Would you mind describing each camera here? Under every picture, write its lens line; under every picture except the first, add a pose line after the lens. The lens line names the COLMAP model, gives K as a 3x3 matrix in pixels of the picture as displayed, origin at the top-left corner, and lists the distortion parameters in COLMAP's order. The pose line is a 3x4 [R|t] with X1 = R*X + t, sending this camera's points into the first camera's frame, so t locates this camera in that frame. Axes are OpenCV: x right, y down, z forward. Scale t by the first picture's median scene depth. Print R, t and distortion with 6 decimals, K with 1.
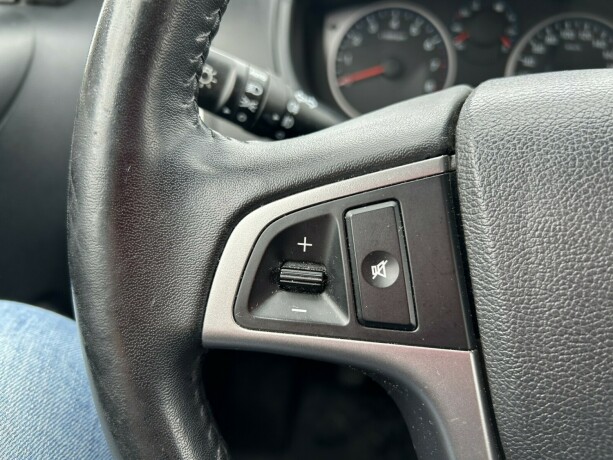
lens RADIAL K [[487.9, 0, 319.3], [0, 487.9, 233.8], [0, 0, 1]] dist [-0.011748, -0.015321]
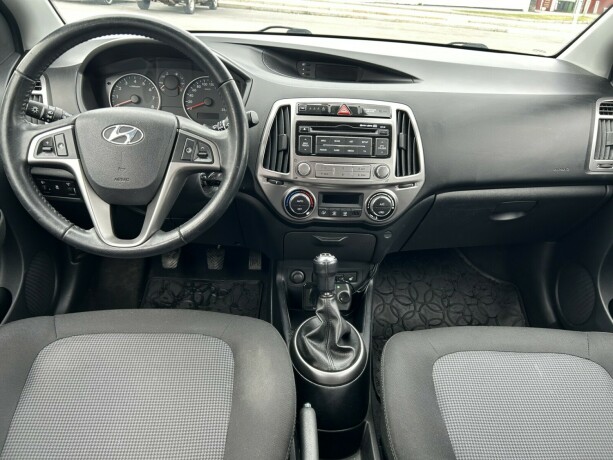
lens RADIAL K [[463.0, 0, 311.2], [0, 463.0, 229.6], [0, 0, 1]] dist [0.054846, -0.055076]
pose [[0.988859, -0.072025, 0.130269, 1.283686], [0.073788, 0.997236, -0.008752, 0.754850], [-0.129278, 0.018267, 0.991440, -2.726816]]
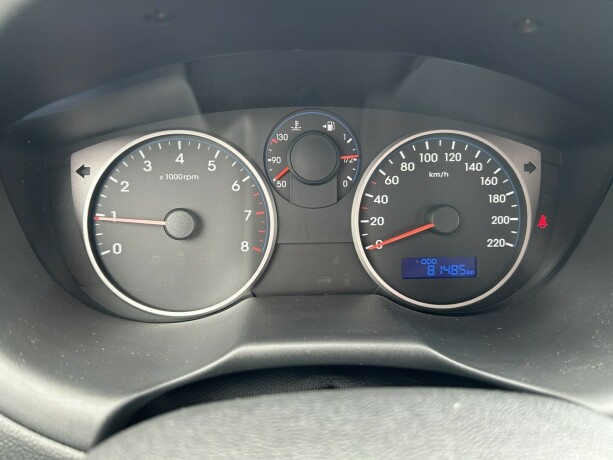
lens RADIAL K [[463.0, 0, 305.8], [0, 463.0, 233.7], [0, 0, 1]] dist [0.054846, -0.055076]
pose [[0.981449, -0.101076, 0.162914, 0.401946], [0.116280, 0.989430, -0.086645, -0.492896], [-0.152434, 0.103981, 0.982828, 0.697151]]
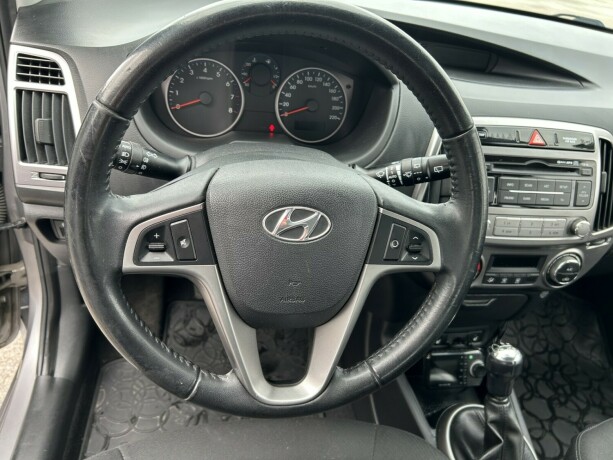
lens RADIAL K [[463.0, 0, 306.5], [0, 463.0, 225.0], [0, 0, 1]] dist [0.054846, -0.055076]
pose [[0.962714, -0.084008, 0.257146, 0.074747], [0.051030, 0.989890, 0.132342, -0.222280], [-0.265664, -0.114285, 0.957268, -1.164992]]
